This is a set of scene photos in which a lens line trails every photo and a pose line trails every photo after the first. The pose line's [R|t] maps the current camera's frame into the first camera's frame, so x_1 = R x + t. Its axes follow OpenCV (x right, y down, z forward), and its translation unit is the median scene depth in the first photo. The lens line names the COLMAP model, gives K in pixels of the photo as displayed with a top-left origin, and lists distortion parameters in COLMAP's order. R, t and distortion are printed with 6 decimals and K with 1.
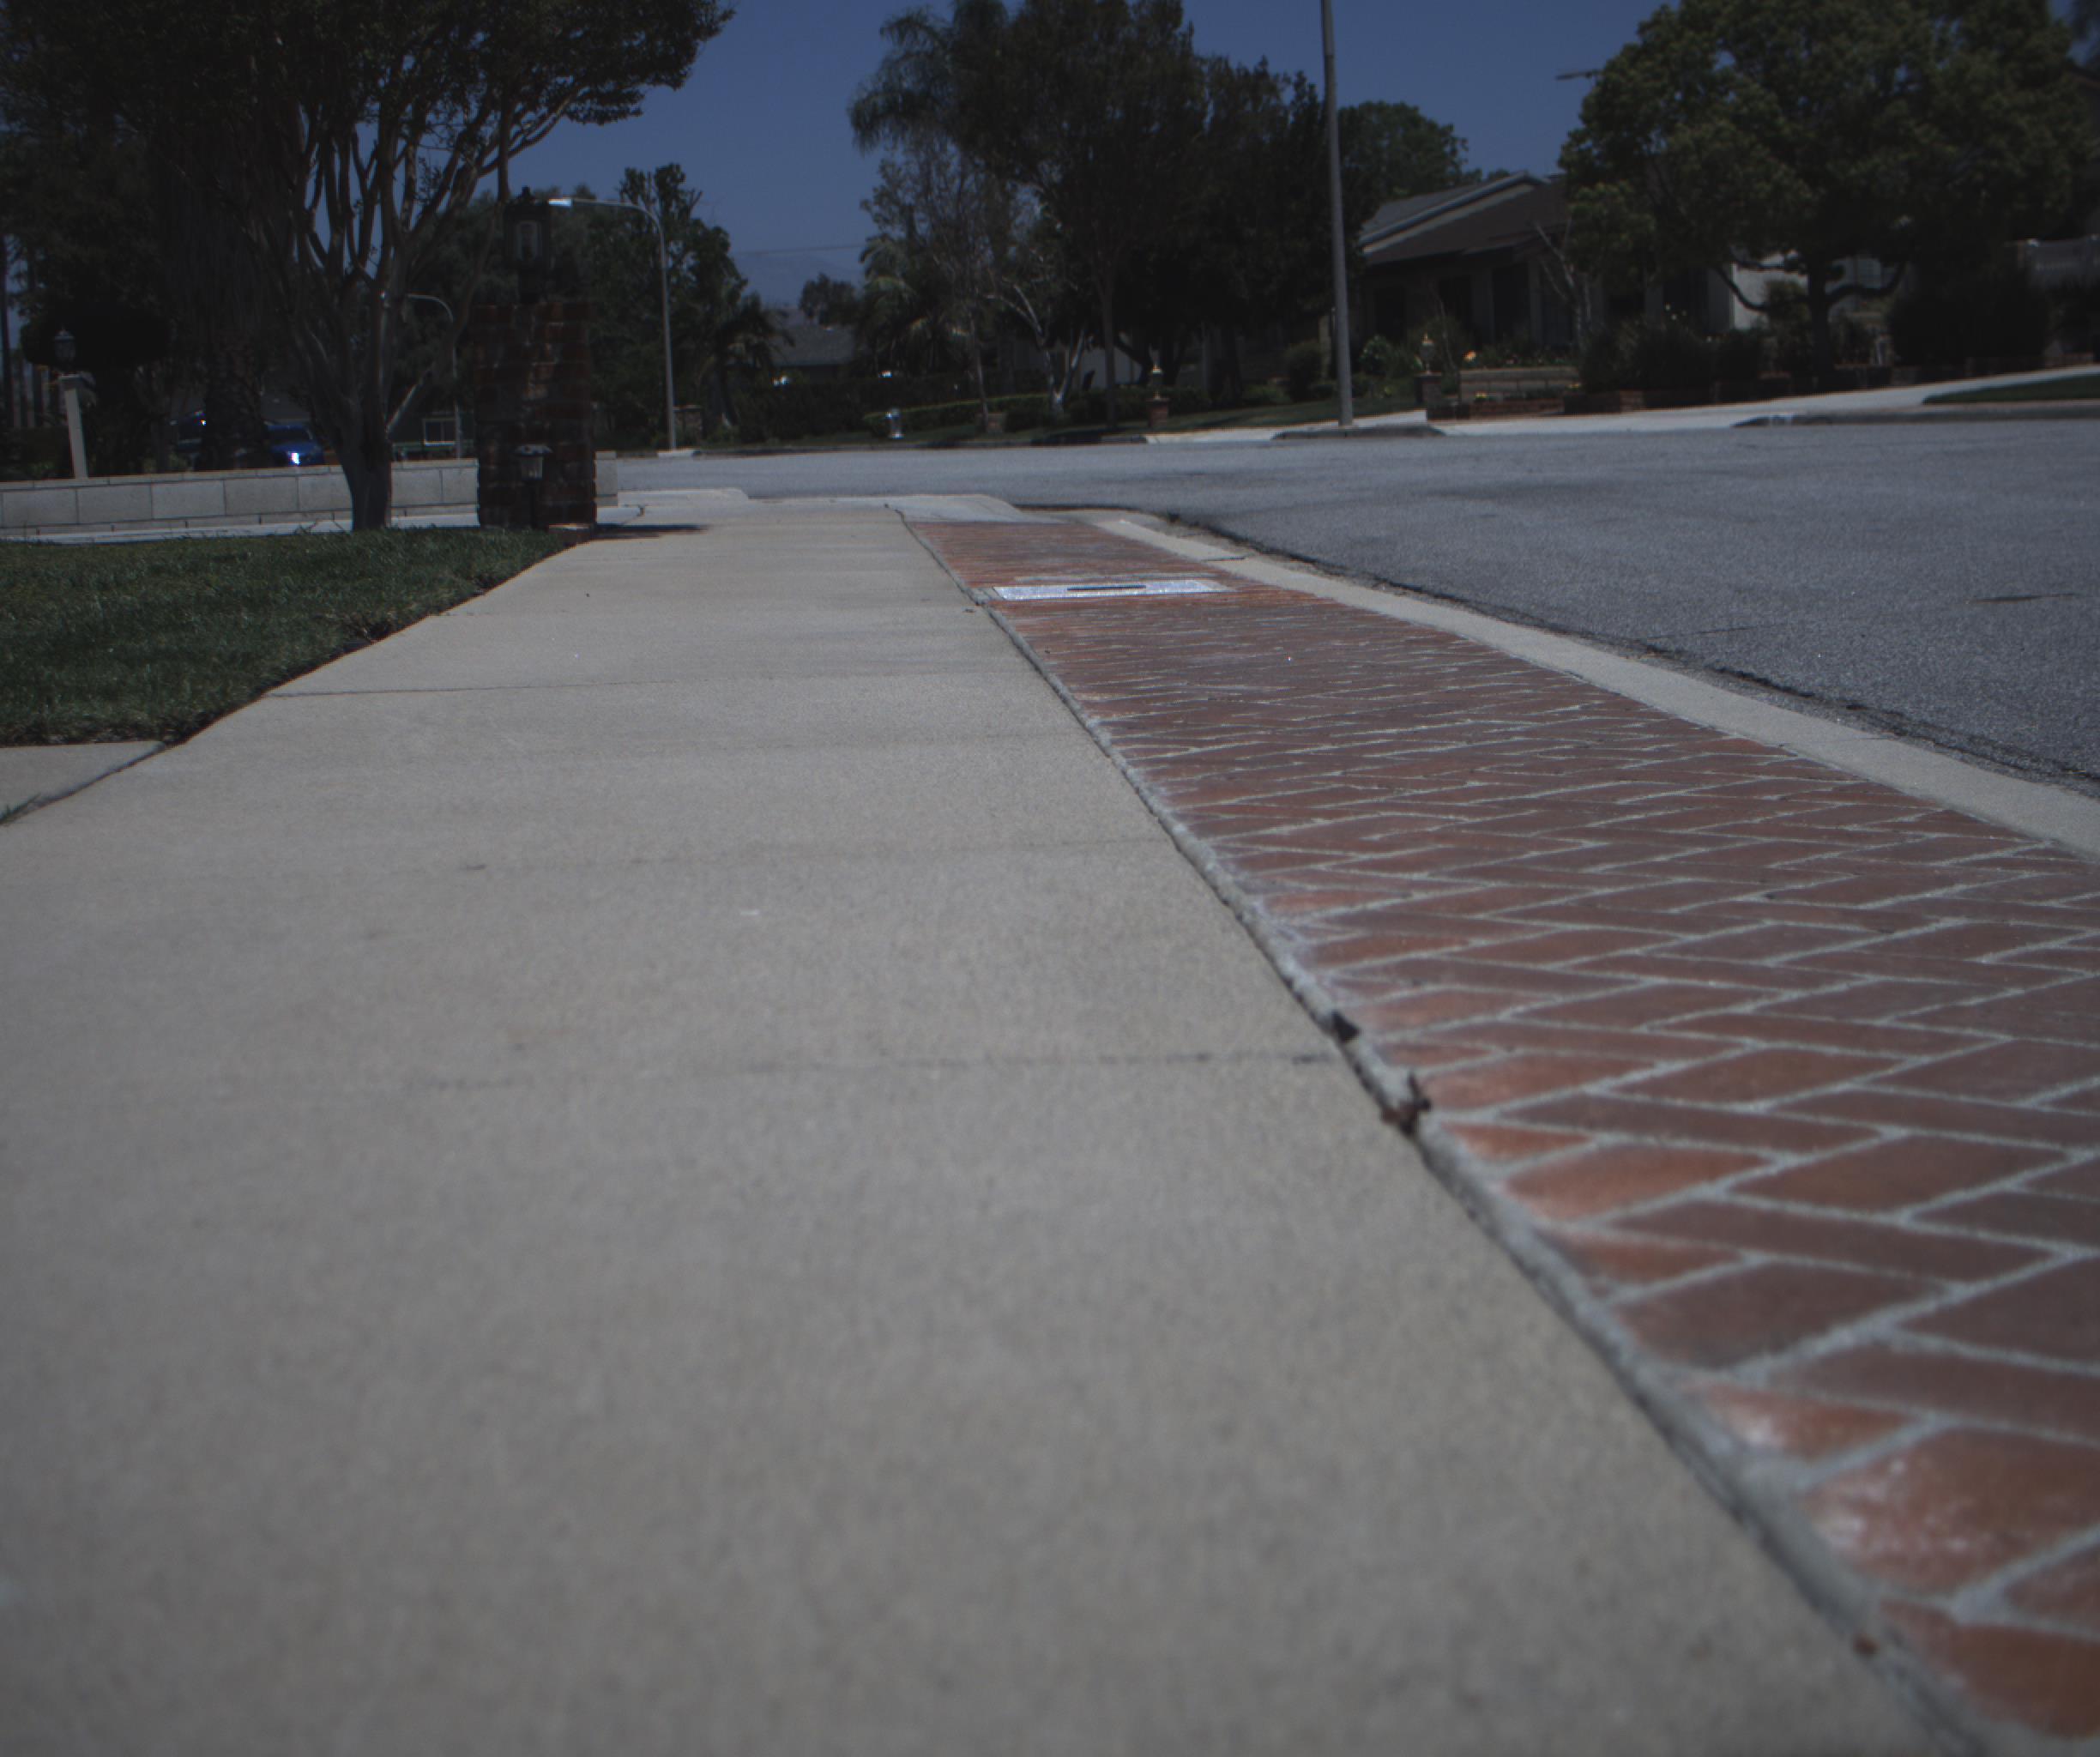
lens RADIAL K [[3931.1, 0, 1043.1], [0, 3931.1, 818.6], [0, 0, 1]] dist [-0.086853, 0.000000]
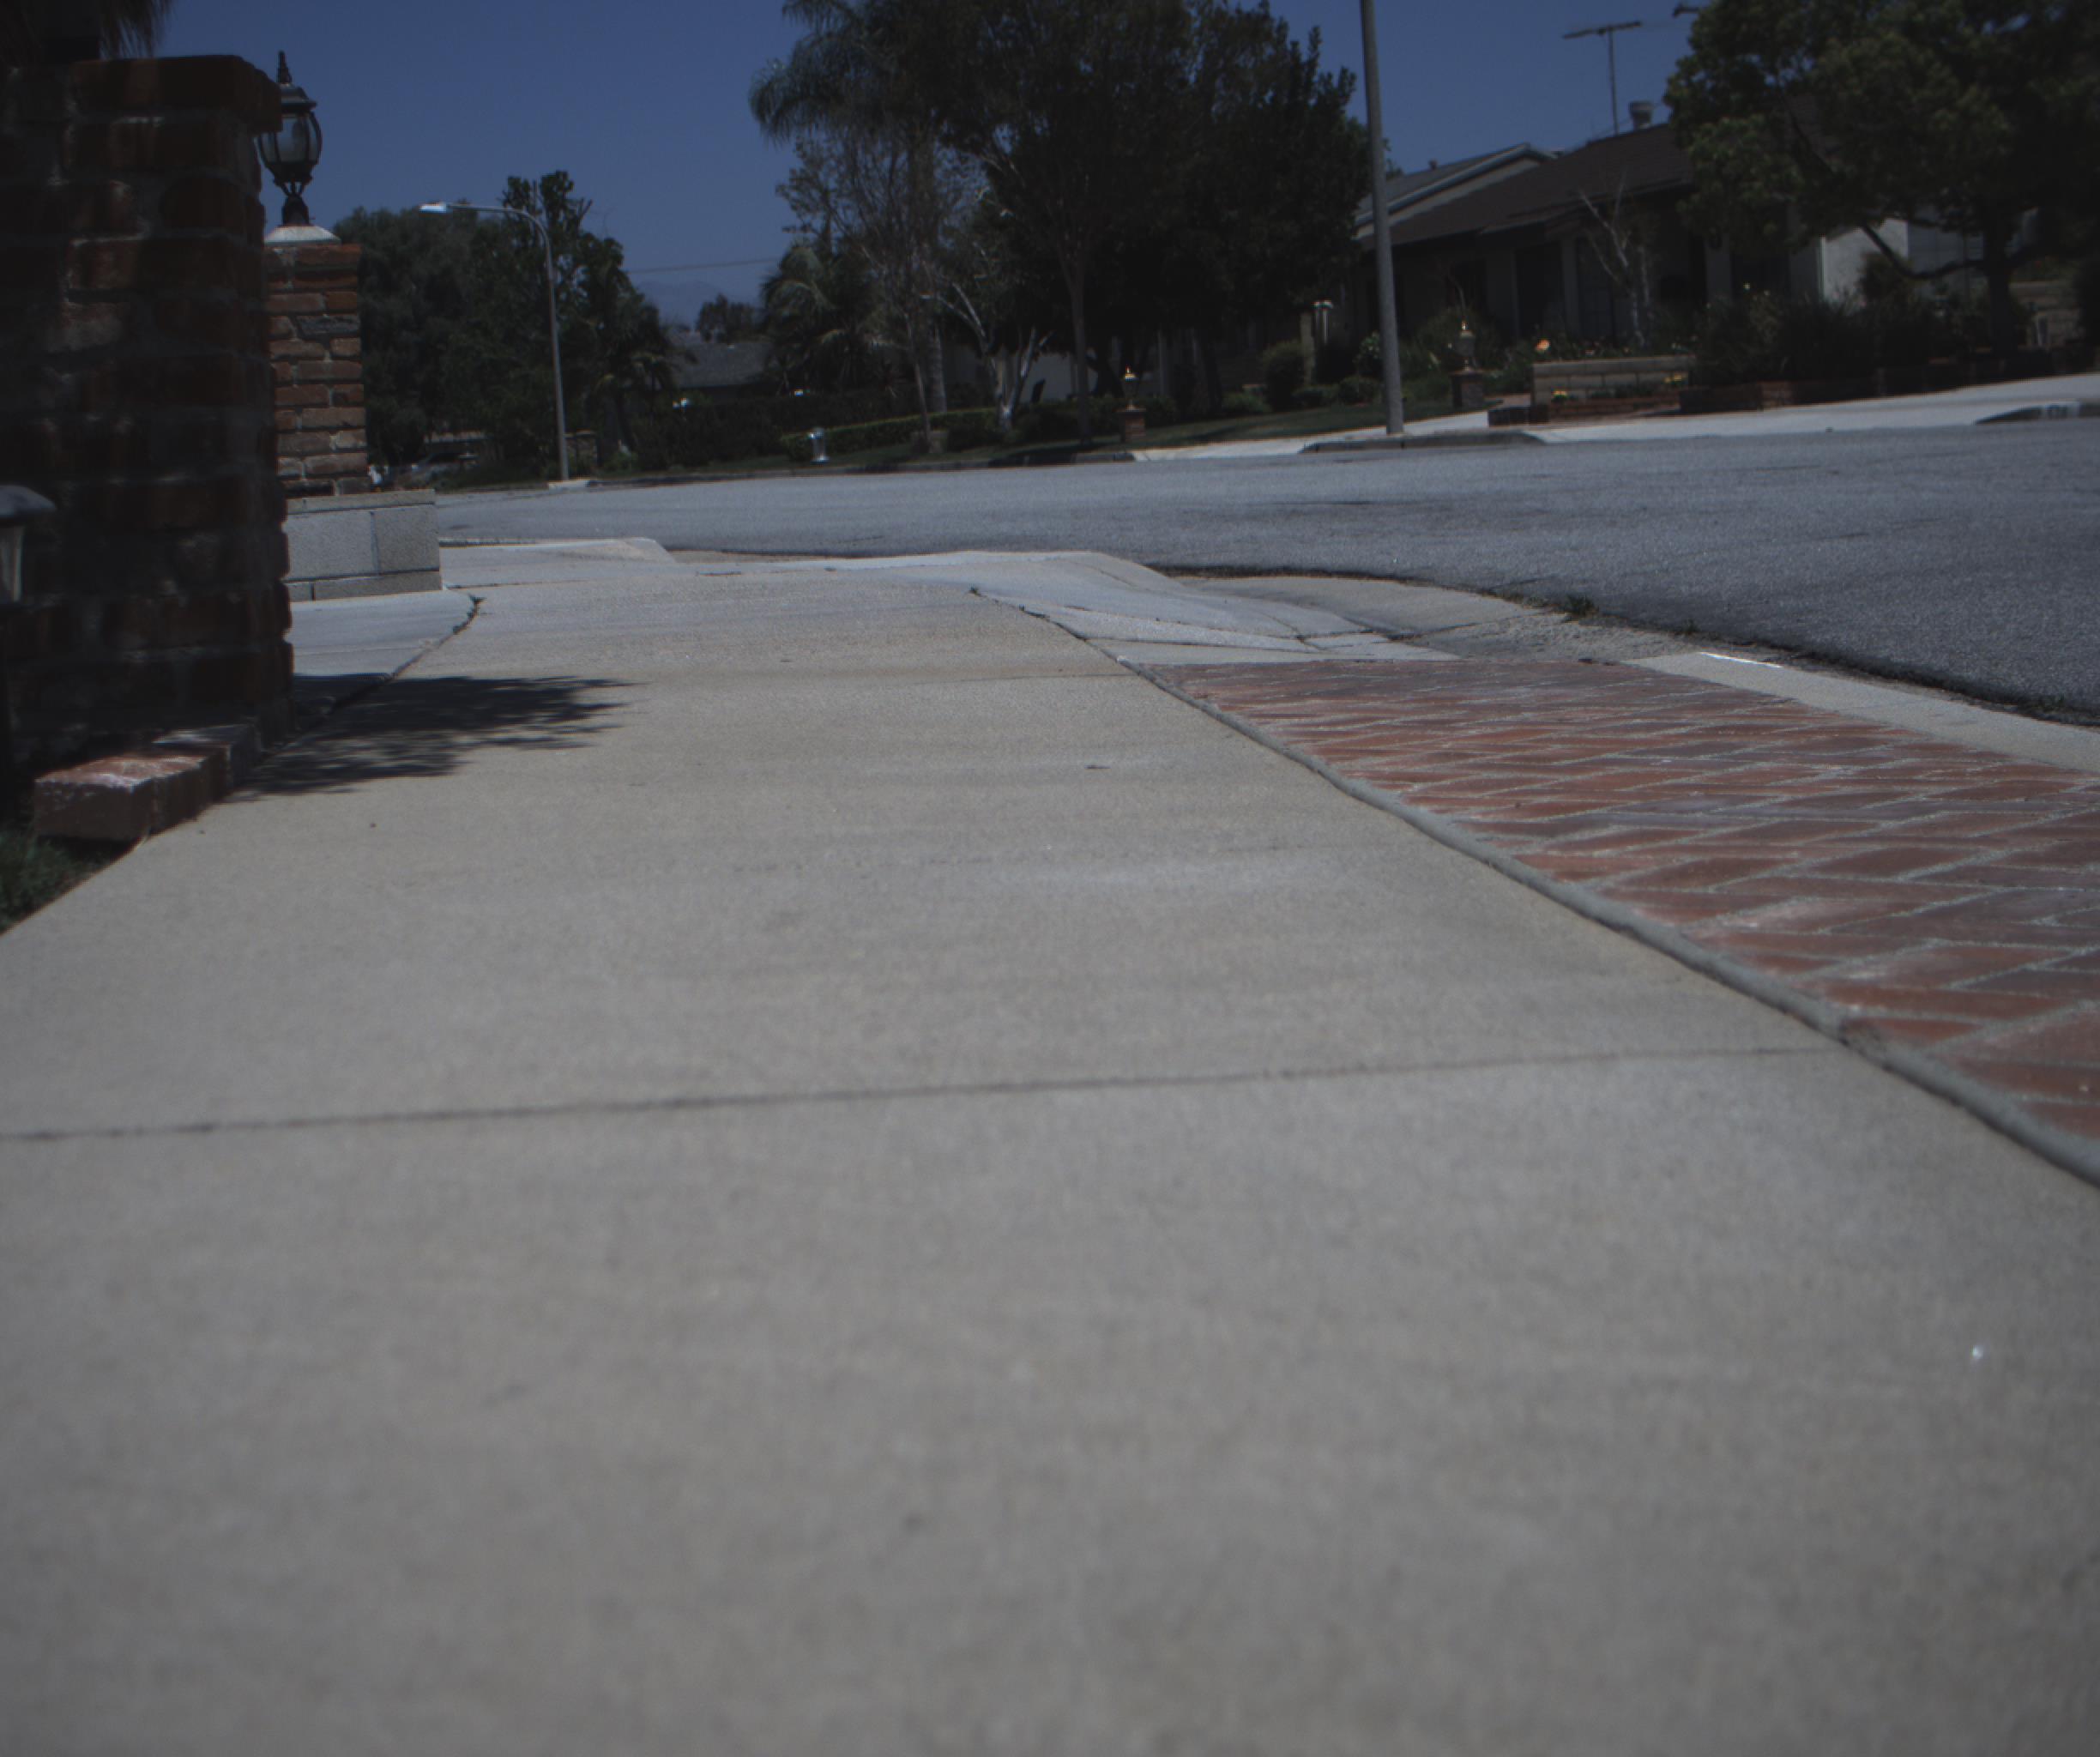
lens RADIAL K [[3931.1, 0, 1035.3], [0, 3931.1, 852.2], [0, 0, 1]] dist [-0.086853, 0.000000]
pose [[0.999501, -0.022642, 0.022030, -0.011924], [0.022574, 0.999740, 0.003340, -0.013281], [-0.022100, -0.002841, 0.999752, 0.139831]]
